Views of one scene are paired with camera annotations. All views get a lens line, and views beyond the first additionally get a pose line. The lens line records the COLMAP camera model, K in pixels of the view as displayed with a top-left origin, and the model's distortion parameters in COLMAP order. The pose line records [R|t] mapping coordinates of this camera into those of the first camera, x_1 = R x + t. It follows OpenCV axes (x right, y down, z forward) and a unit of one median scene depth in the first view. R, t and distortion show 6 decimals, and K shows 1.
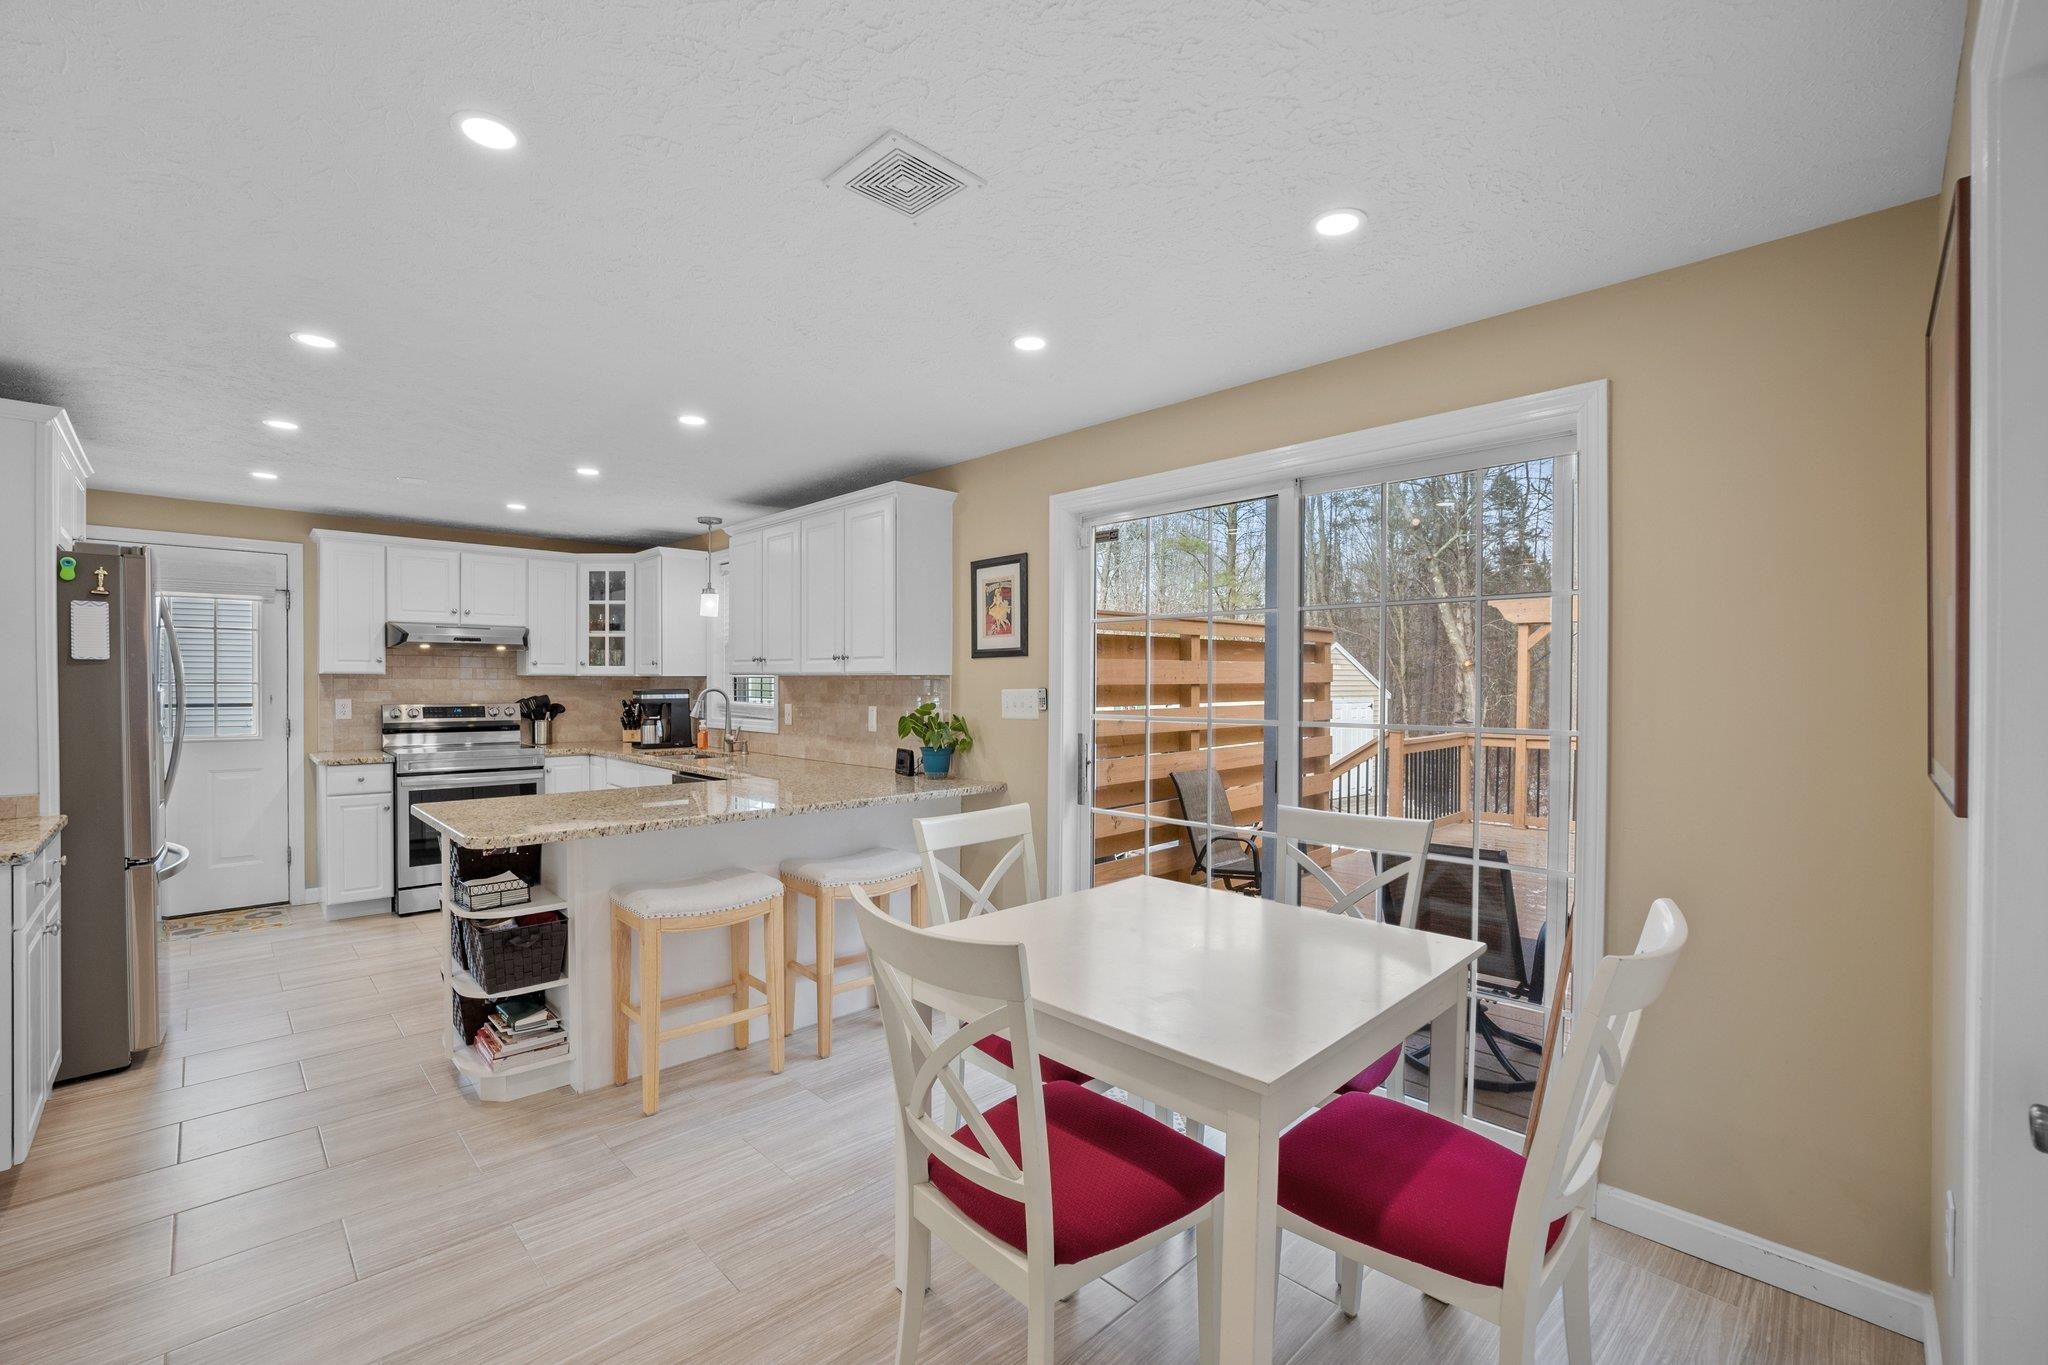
lens RADIAL K [[865.4, 0, 998.1], [0, 865.4, 697.4], [0, 0, 1]] dist [-0.017919, 0.000292]
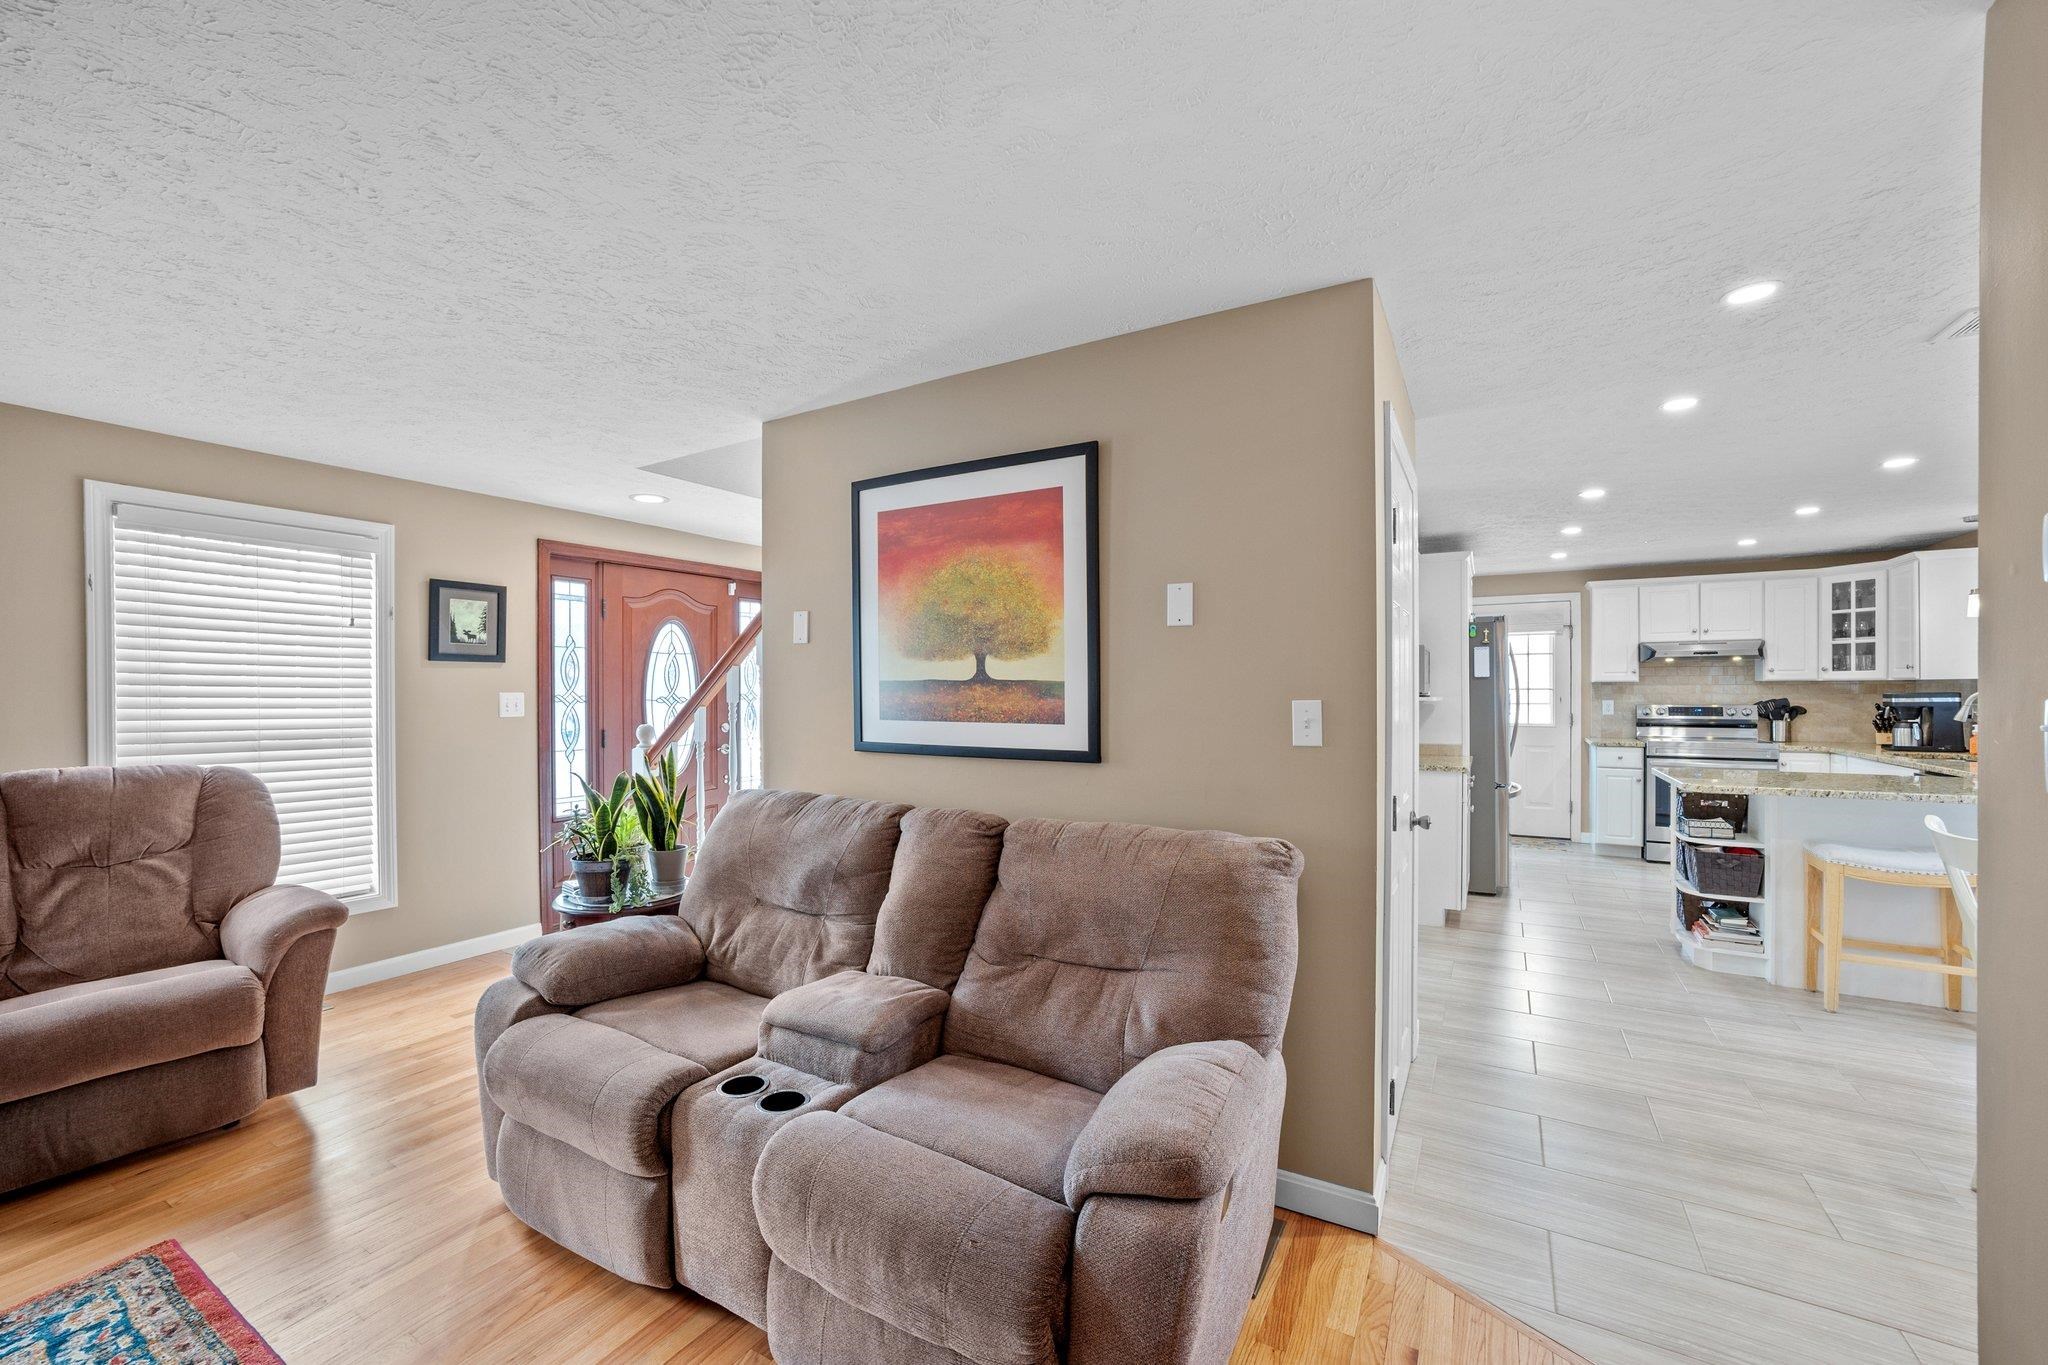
lens RADIAL K [[818.3, 0, 1018.8], [0, 818.3, 691.7], [0, 0, 1]] dist [-0.042681, 0.015646]
pose [[0.282233, -0.003741, -0.959338, 0.218453], [-0.009673, 0.999930, -0.006745, 0.006303], [0.959297, 0.011184, 0.282178, -0.288694]]
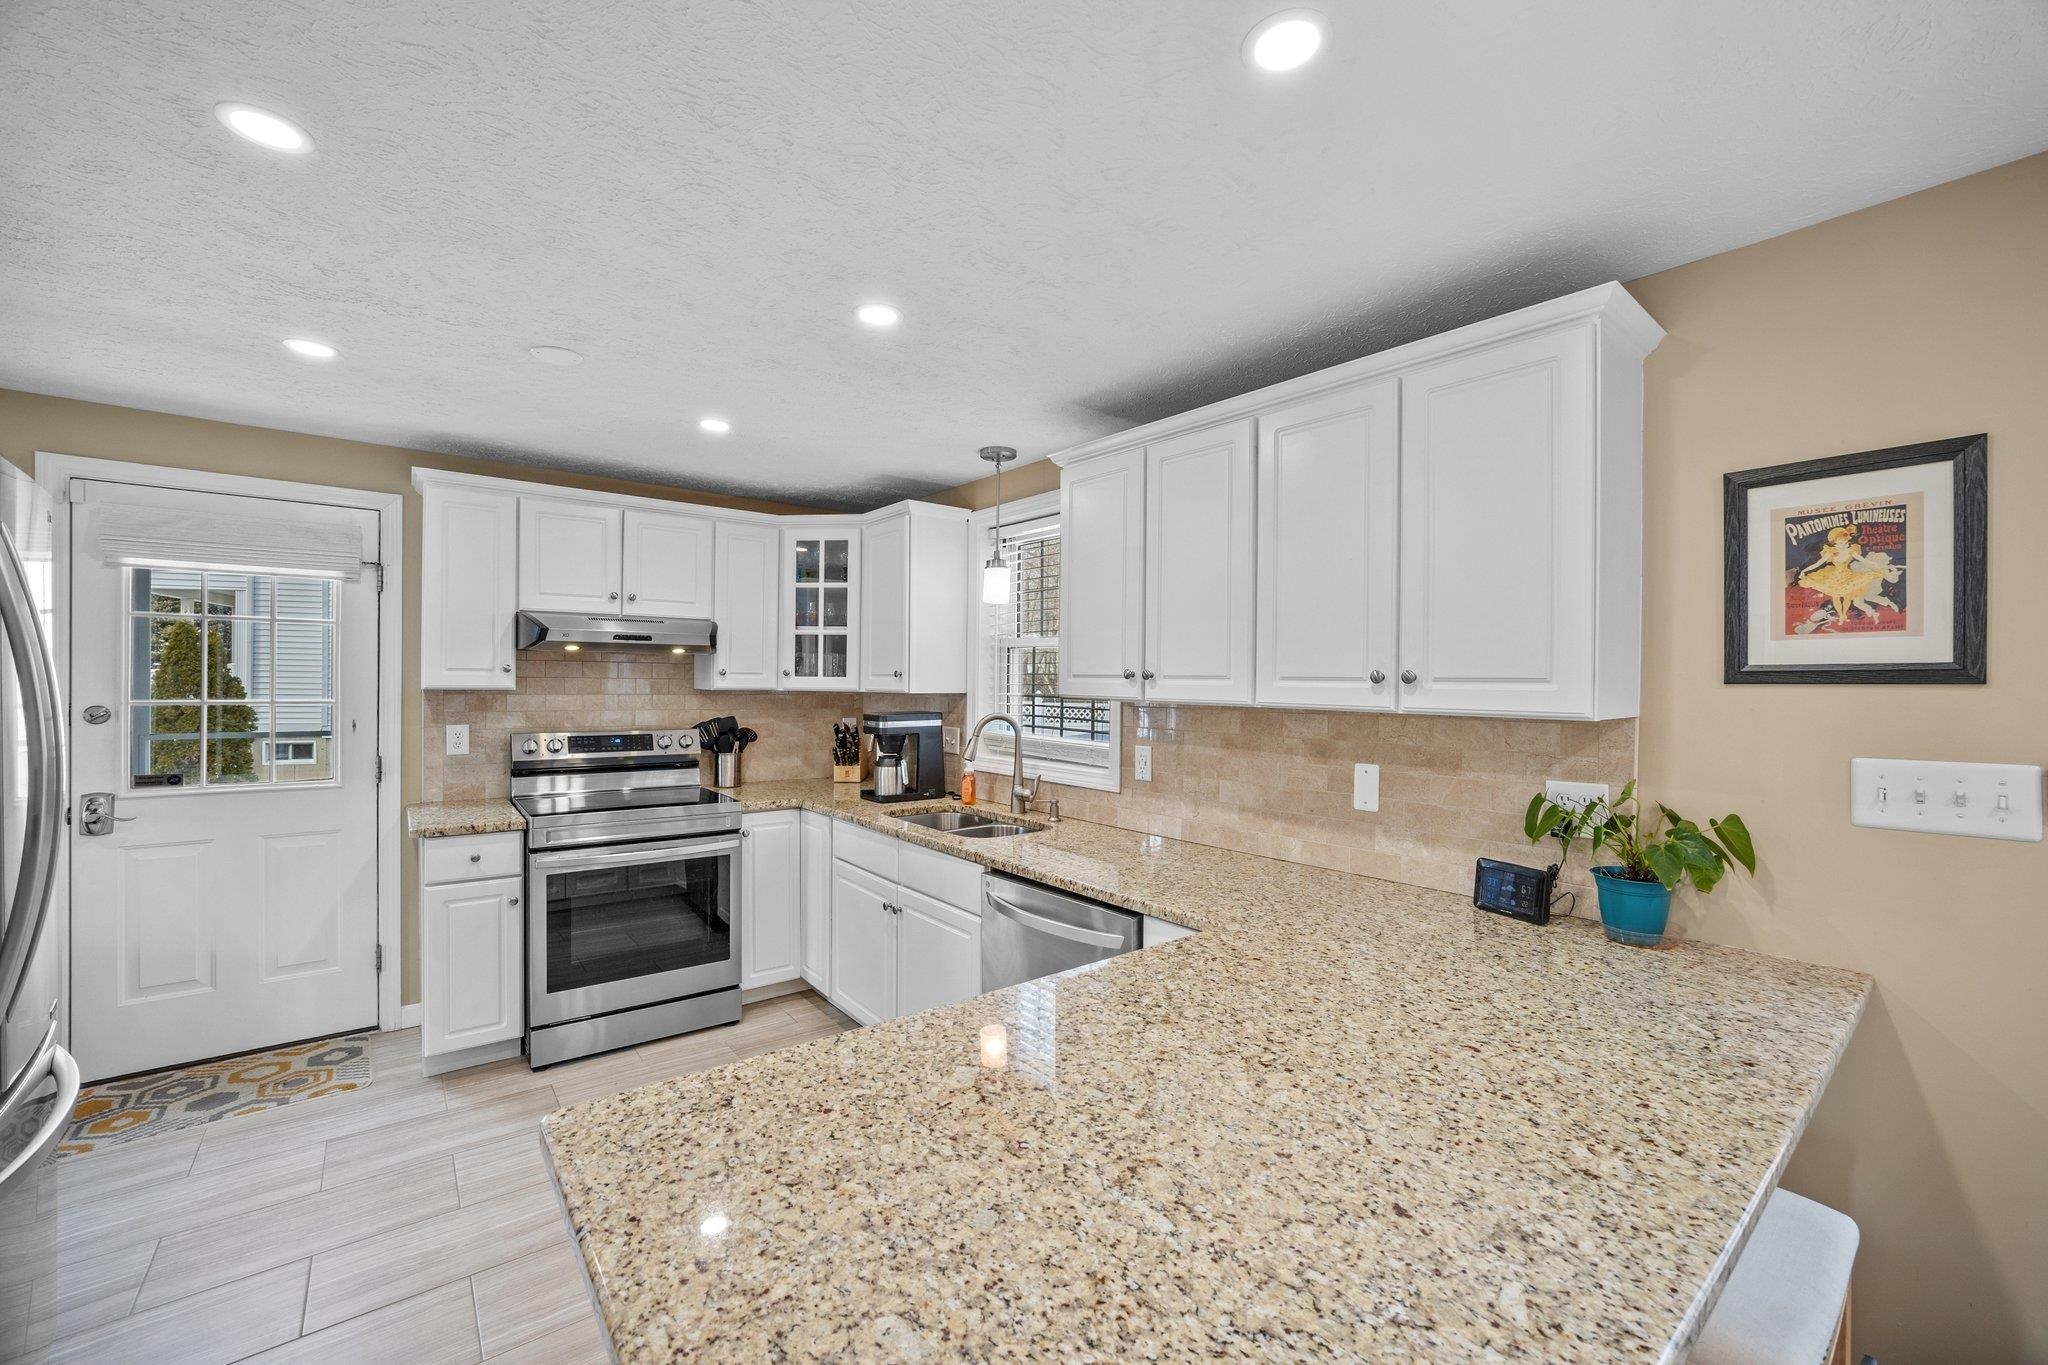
lens RADIAL K [[818.3, 0, 1018.8], [0, 818.3, 691.7], [0, 0, 1]] dist [-0.042681, 0.015646]
pose [[0.996813, 0.009056, -0.079260, -0.276570], [-0.009403, 0.999948, -0.004002, -0.026683], [0.079219, 0.004735, 0.996846, 0.408395]]
